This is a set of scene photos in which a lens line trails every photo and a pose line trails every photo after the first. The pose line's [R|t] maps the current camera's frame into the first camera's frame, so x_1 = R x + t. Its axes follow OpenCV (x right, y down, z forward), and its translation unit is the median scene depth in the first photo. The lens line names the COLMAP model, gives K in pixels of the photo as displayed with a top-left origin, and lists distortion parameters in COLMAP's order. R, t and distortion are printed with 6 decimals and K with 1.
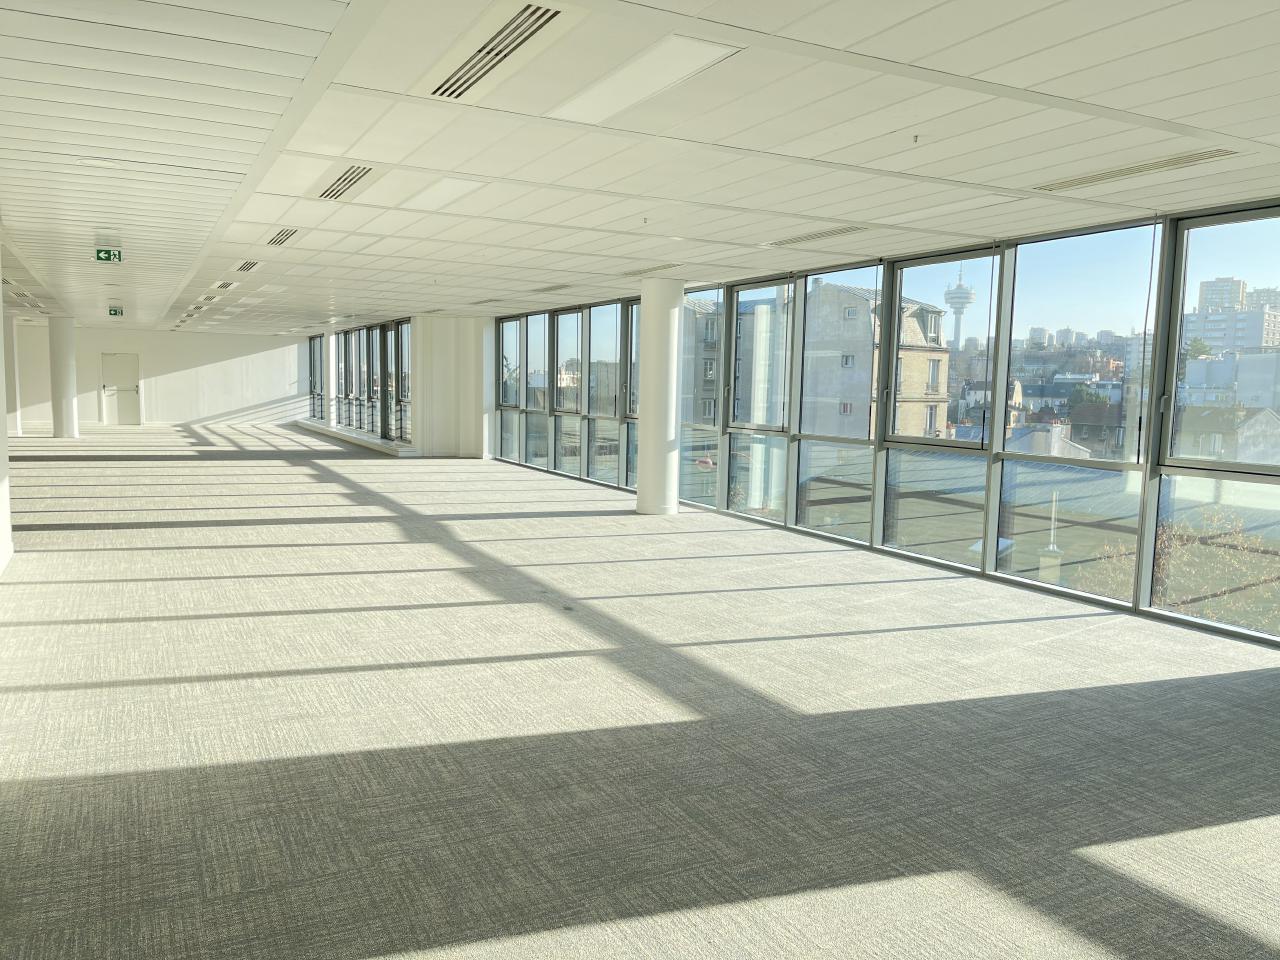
lens RADIAL K [[961.4, 0, 642.6], [0, 961.4, 500.7], [0, 0, 1]] dist [0.089125, -0.114148]
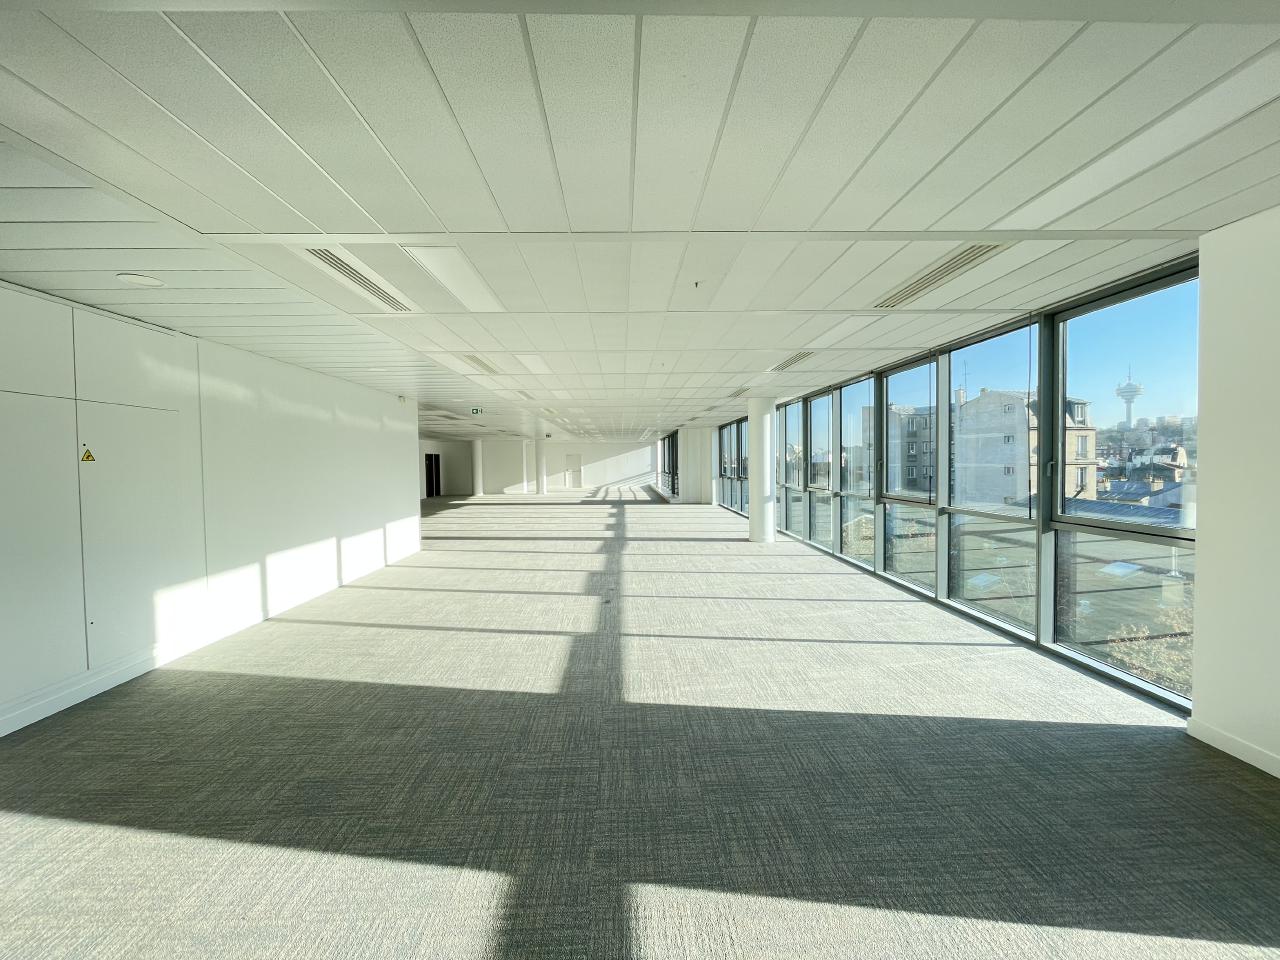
lens RADIAL K [[515.1, 0, 640.0], [0, 515.1, 480.0], [0, 0, 1]] dist [-0.002036, 0.000462]
pose [[0.896448, -0.015663, -0.442872, 0.390465], [-0.022469, 0.996483, -0.080723, -0.026816], [0.442579, 0.082315, 0.892944, 0.246117]]
